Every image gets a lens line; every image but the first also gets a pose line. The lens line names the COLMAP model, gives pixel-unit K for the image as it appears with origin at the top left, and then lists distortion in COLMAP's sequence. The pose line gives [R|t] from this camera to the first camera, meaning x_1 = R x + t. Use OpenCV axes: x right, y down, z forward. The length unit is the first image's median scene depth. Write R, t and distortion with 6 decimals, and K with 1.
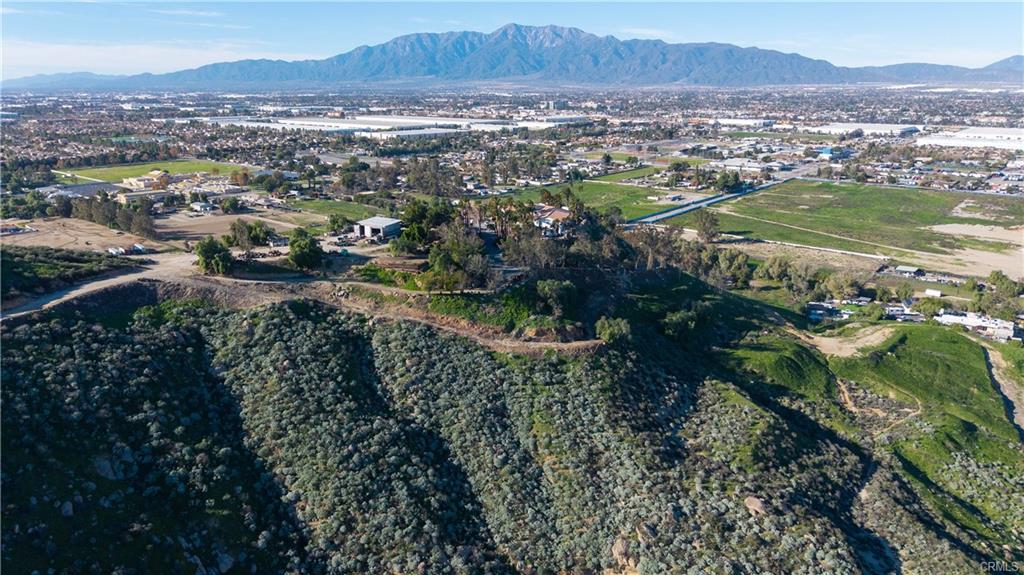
lens RADIAL K [[686.6, 0, 515.9], [0, 686.6, 293.3], [0, 0, 1]] dist [0.049408, -0.059489]
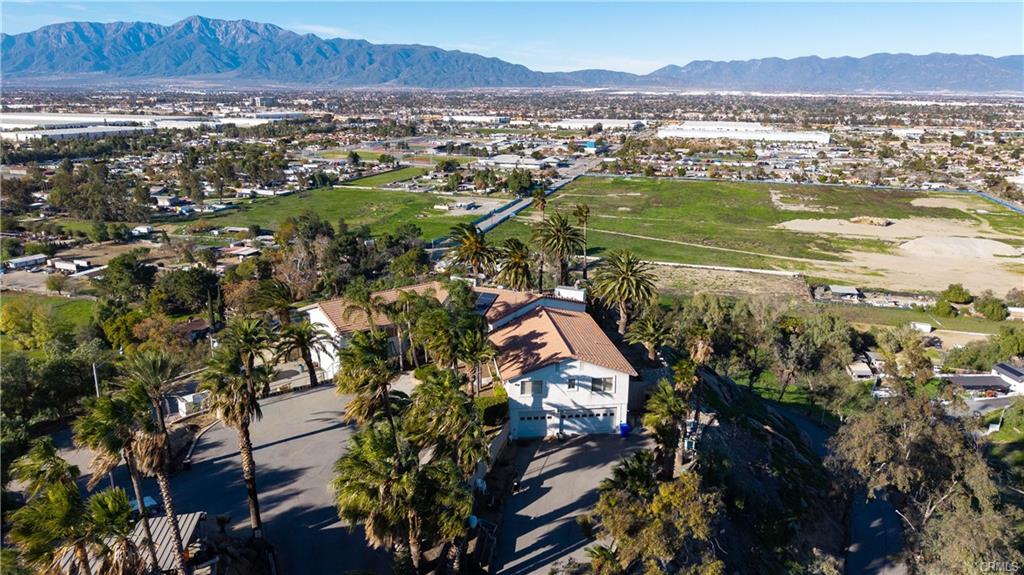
lens RADIAL K [[701.4, 0, 515.4], [0, 701.4, 286.9], [0, 0, 1]] dist [0.034196, -0.041089]
pose [[0.922381, -0.096416, 0.374055, -0.005723], [0.102526, 0.994724, 0.003579, -0.015326], [-0.372426, 0.035049, 0.927400, 0.089397]]
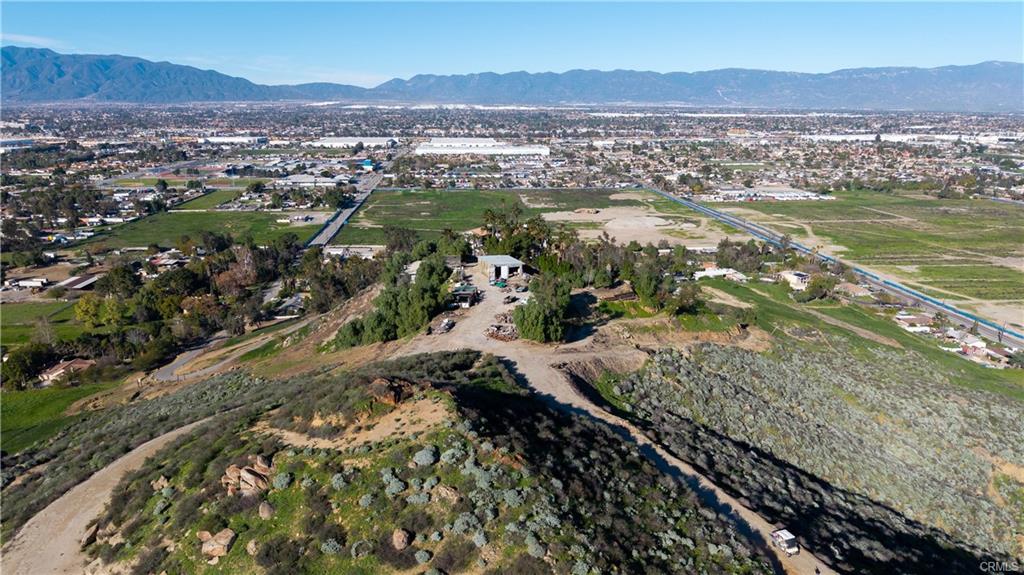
lens RADIAL K [[686.6, 0, 515.9], [0, 686.6, 293.3], [0, 0, 1]] dist [0.049408, -0.059489]
pose [[0.717953, -0.185938, 0.670799, -0.073323], [0.200920, 0.978003, 0.056048, -0.010057], [-0.666465, 0.094538, 0.739518, 0.033132]]
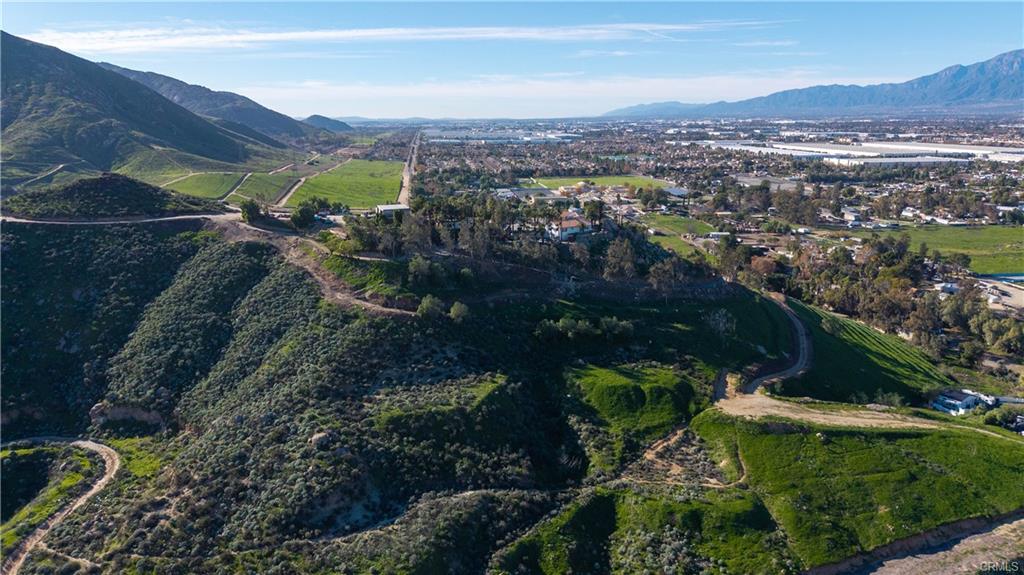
lens RADIAL K [[701.4, 0, 515.4], [0, 701.4, 286.9], [0, 0, 1]] dist [0.034196, -0.041089]
pose [[0.729436, 0.158852, -0.665349, 0.089170], [-0.190983, 0.981277, 0.024901, -0.003245], [0.656847, 0.108907, 0.746117, 0.018852]]
